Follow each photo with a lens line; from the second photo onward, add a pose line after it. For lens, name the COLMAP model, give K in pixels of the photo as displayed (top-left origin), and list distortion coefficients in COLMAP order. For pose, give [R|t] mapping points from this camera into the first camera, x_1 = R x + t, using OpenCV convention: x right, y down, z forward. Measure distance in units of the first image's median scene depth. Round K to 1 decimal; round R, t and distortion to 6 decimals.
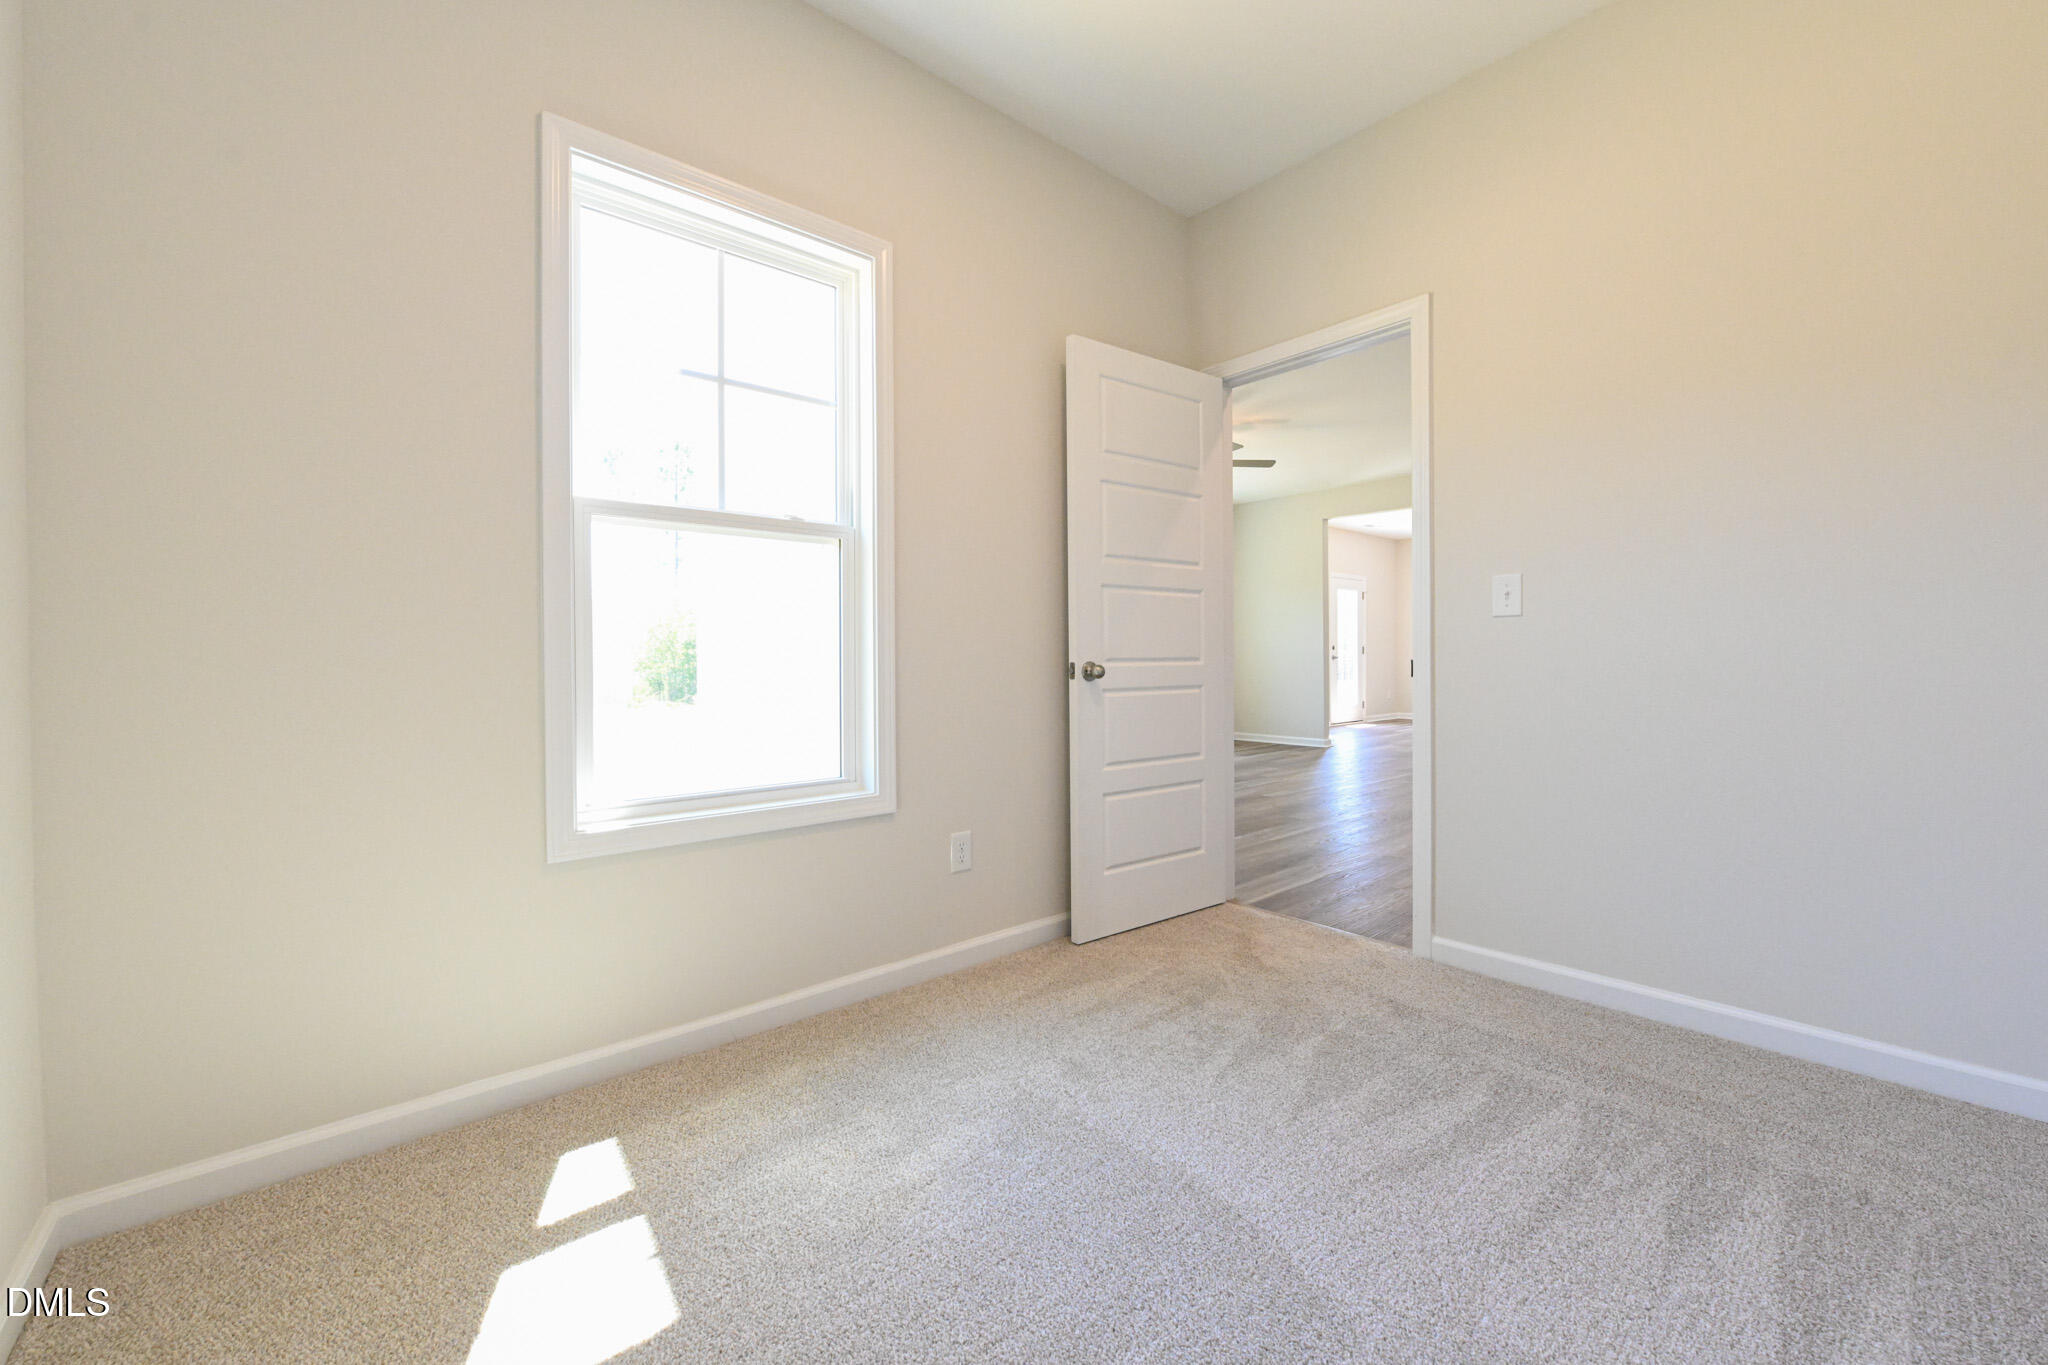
lens RADIAL K [[812.7, 0, 1026.9], [0, 812.7, 671.0], [0, 0, 1]] dist [-0.010571, 0.000188]
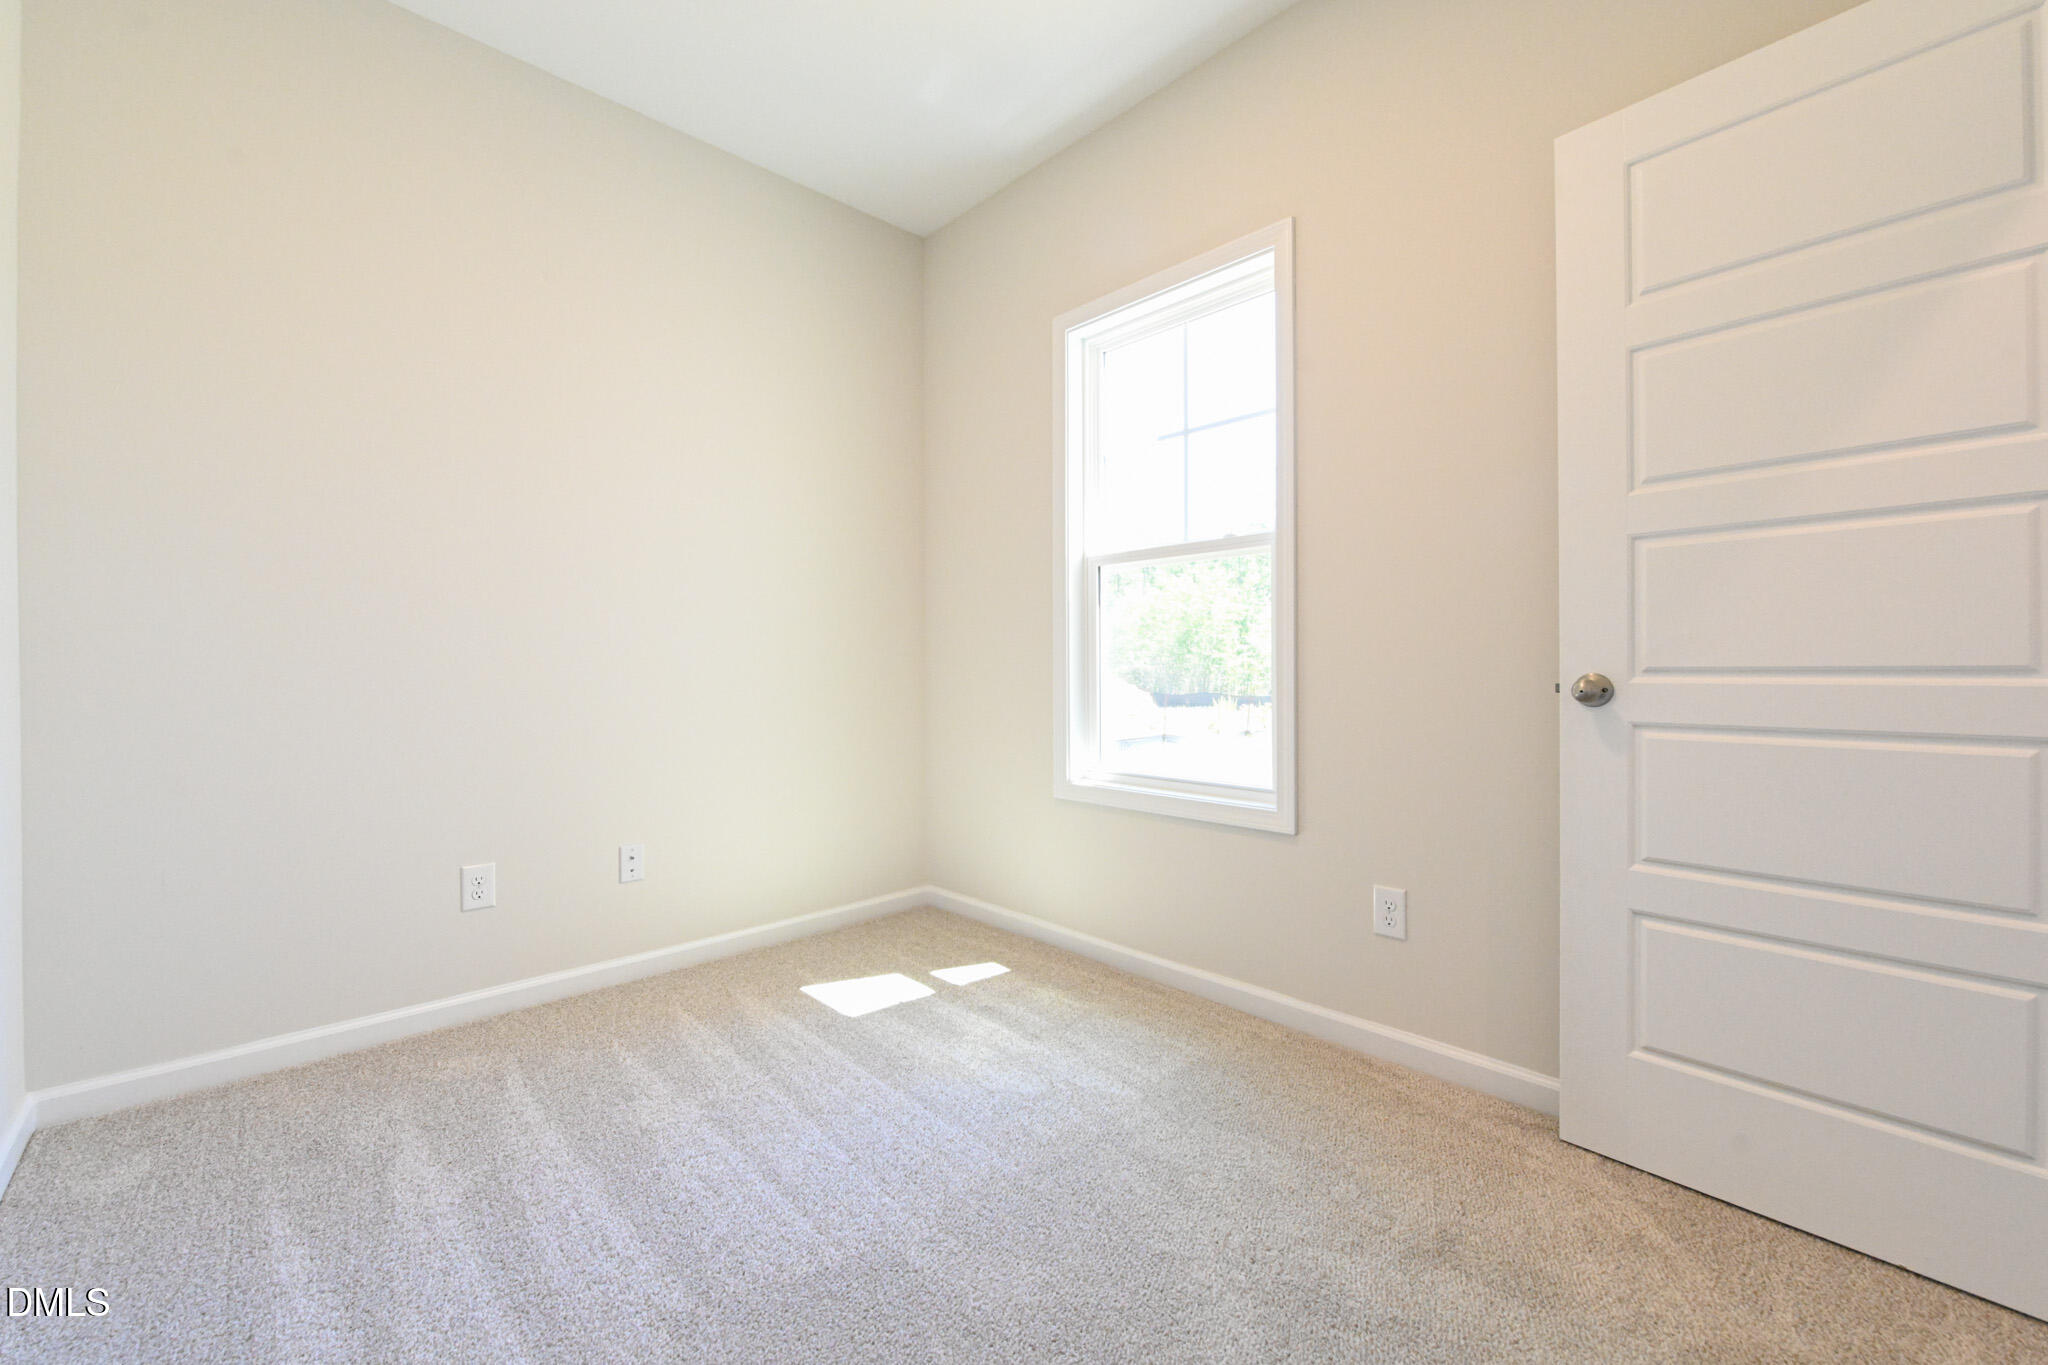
lens RADIAL K [[821.8, 0, 1031.4], [0, 821.8, 672.9], [0, 0, 1]] dist [-0.008149, -0.000281]
pose [[0.049848, 0.012155, -0.998683, 0.791987], [-0.013725, 0.999840, 0.011484, -0.016211], [0.998663, 0.013134, 0.050007, 0.695185]]
